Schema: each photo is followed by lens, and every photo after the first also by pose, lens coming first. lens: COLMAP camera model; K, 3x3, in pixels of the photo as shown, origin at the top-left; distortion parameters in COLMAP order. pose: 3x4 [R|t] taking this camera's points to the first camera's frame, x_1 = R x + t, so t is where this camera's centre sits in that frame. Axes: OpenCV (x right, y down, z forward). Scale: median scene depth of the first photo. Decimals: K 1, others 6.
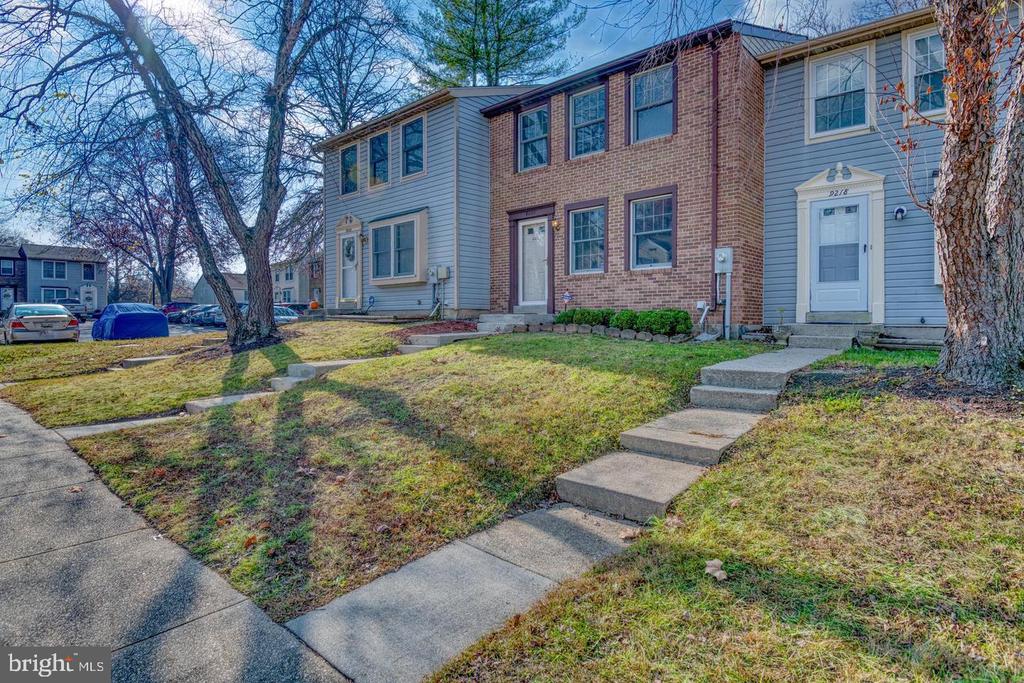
lens RADIAL K [[537.4, 0, 512.3], [0, 537.4, 322.8], [0, 0, 1]] dist [-0.003572, -0.000873]
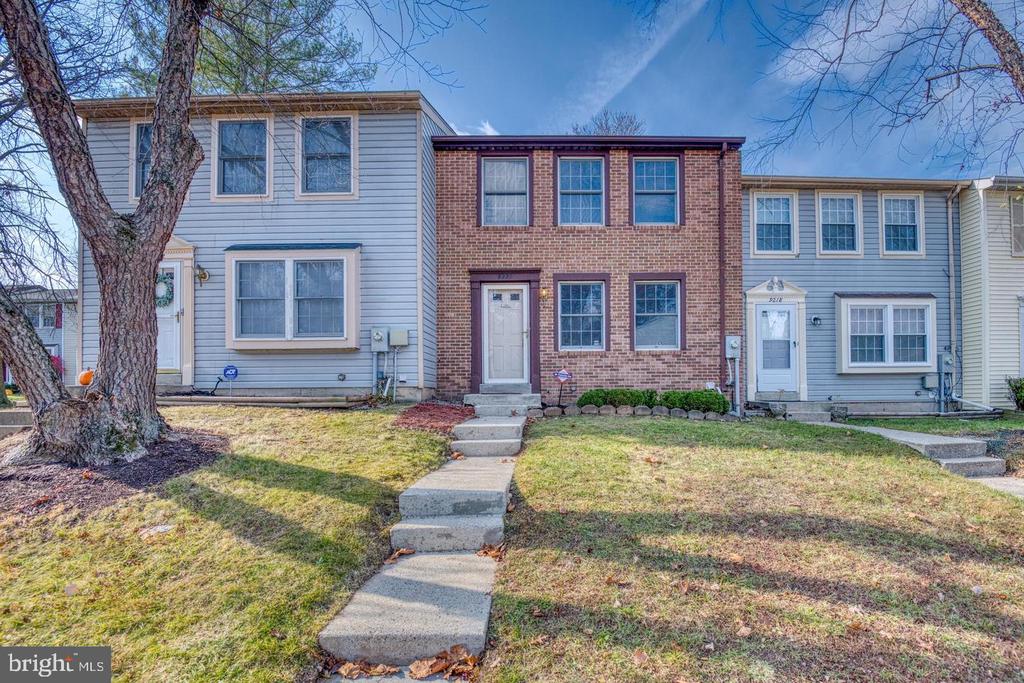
lens RADIAL K [[484.6, 0, 511.9], [0, 484.6, 386.3], [0, 0, 1]] dist [-0.003523, -0.000247]
pose [[0.740706, 0.006968, 0.671793, -0.533988], [0.008931, 0.999756, -0.020217, -0.013962], [-0.671770, 0.020974, 0.740463, 0.472114]]
